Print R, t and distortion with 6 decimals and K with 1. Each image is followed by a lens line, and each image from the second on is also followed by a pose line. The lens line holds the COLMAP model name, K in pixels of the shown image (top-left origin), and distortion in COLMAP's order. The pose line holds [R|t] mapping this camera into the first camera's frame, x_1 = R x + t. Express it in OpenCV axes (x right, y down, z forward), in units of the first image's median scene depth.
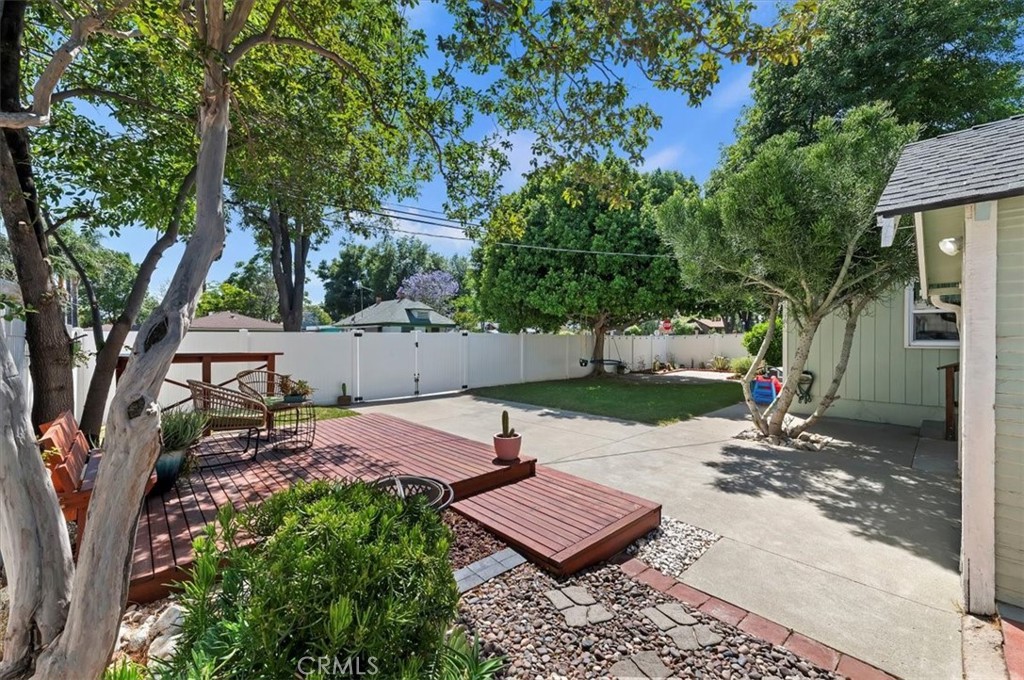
lens RADIAL K [[417.2, 0, 508.3], [0, 417.2, 342.1], [0, 0, 1]] dist [-0.001321, 0.000609]
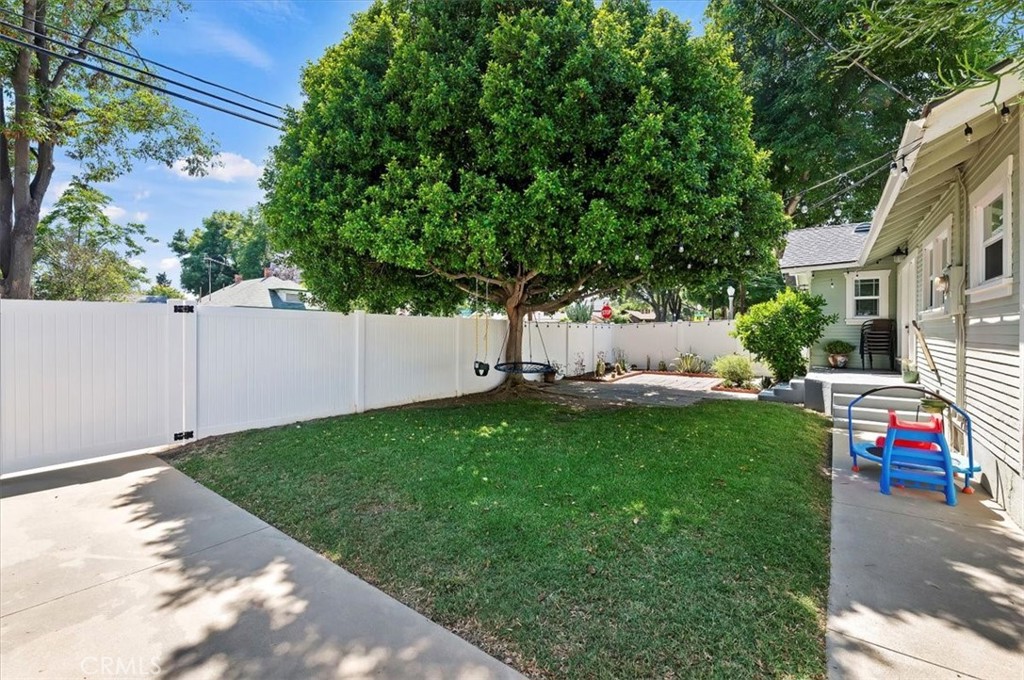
lens RADIAL K [[417.2, 0, 513.2], [0, 417.2, 333.1], [0, 0, 1]] dist [-0.001321, 0.000609]
pose [[0.984859, 0.001507, 0.173348, 0.126572], [-0.000461, 0.999981, -0.006074, 0.006617], [-0.173354, 0.005902, 0.984842, 0.464804]]
